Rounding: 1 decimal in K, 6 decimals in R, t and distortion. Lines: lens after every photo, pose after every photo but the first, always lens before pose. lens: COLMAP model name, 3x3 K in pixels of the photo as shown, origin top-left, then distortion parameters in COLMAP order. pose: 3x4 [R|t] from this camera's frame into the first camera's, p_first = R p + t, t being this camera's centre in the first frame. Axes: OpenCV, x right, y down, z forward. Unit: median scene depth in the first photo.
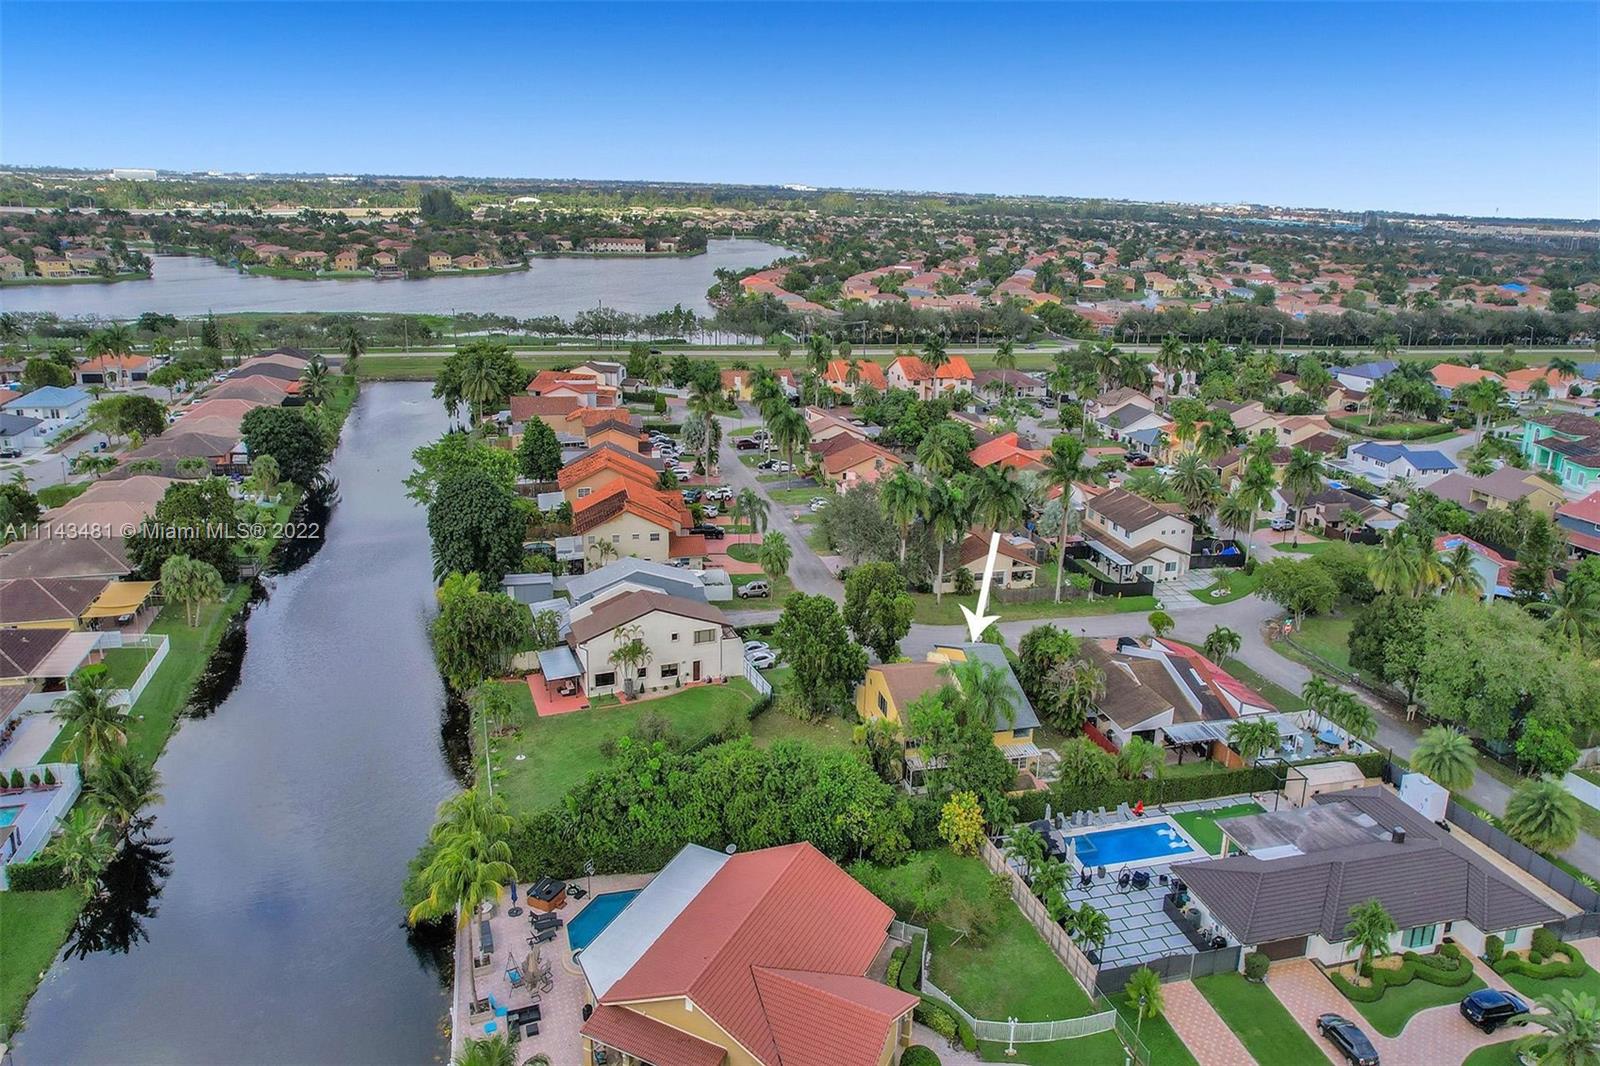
lens RADIAL K [[1054.4, 0, 798.9], [0, 1054.4, 471.4], [0, 0, 1]] dist [-0.090282, 0.090547]
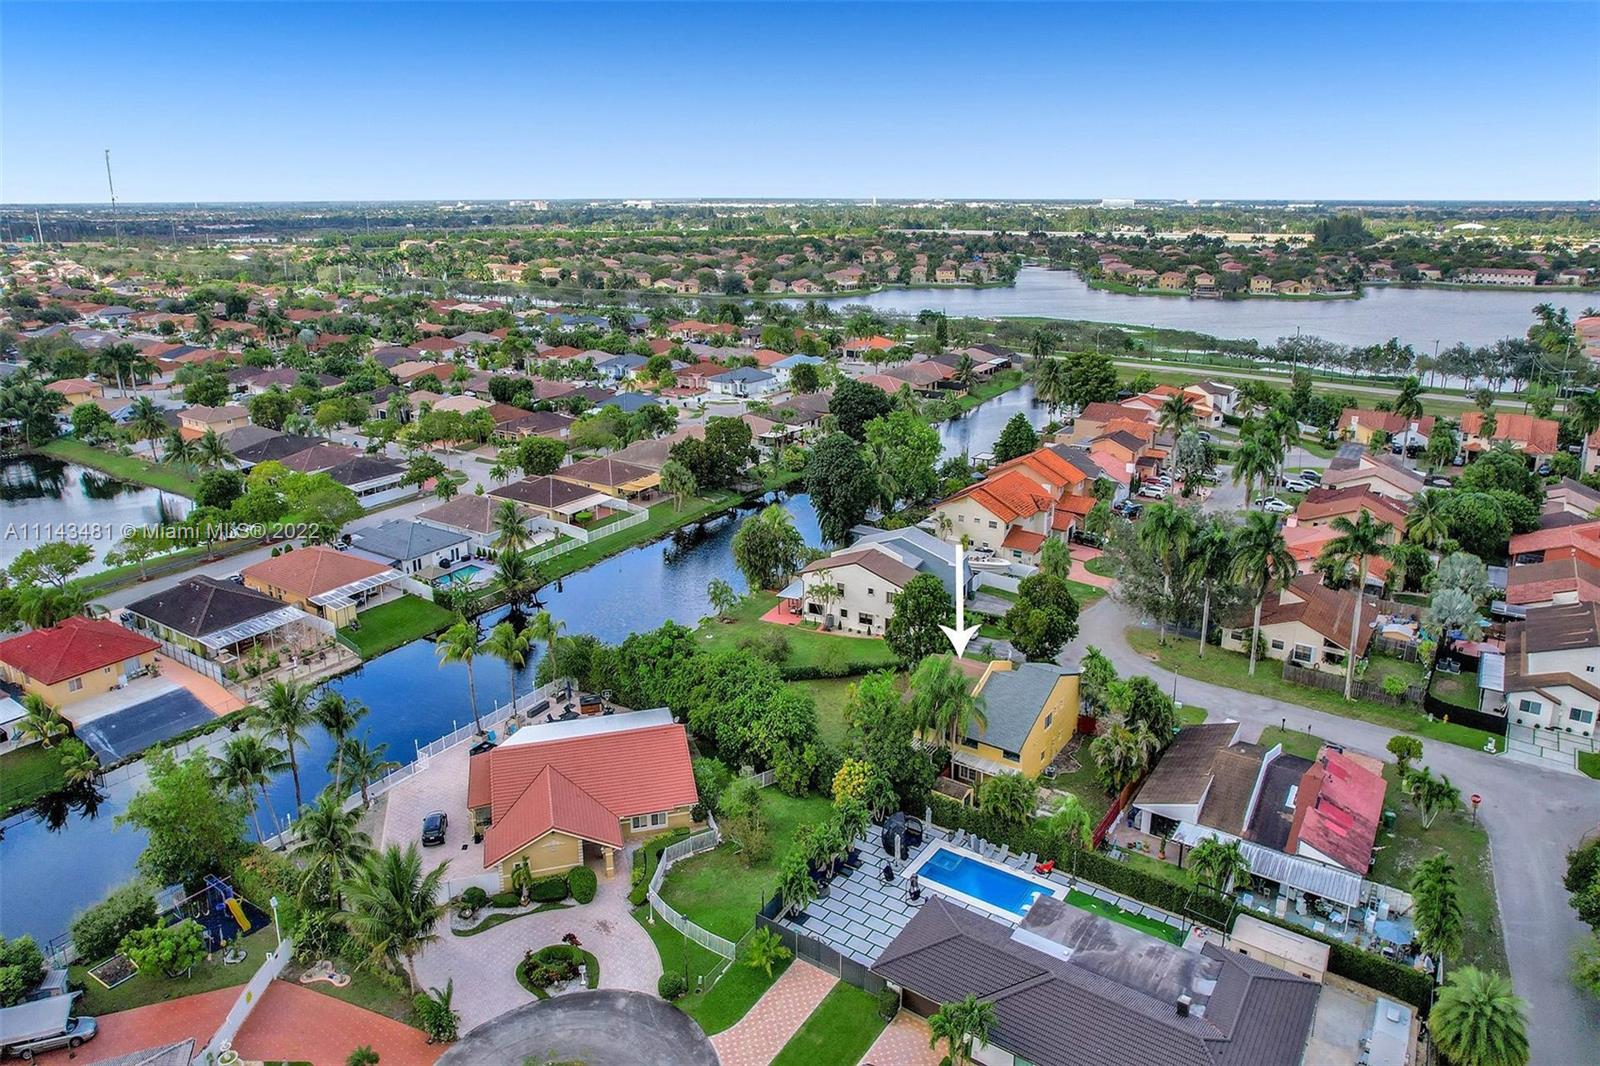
lens RADIAL K [[995.4, 0, 800.0], [0, 995.4, 533.0], [0, 0, 1]] dist [-0.121910, 0.101255]
pose [[0.654635, 0.210289, -0.726107, 0.605162], [-0.173154, 0.976704, 0.126754, -0.031247], [0.735847, 0.042751, 0.675797, 0.190398]]
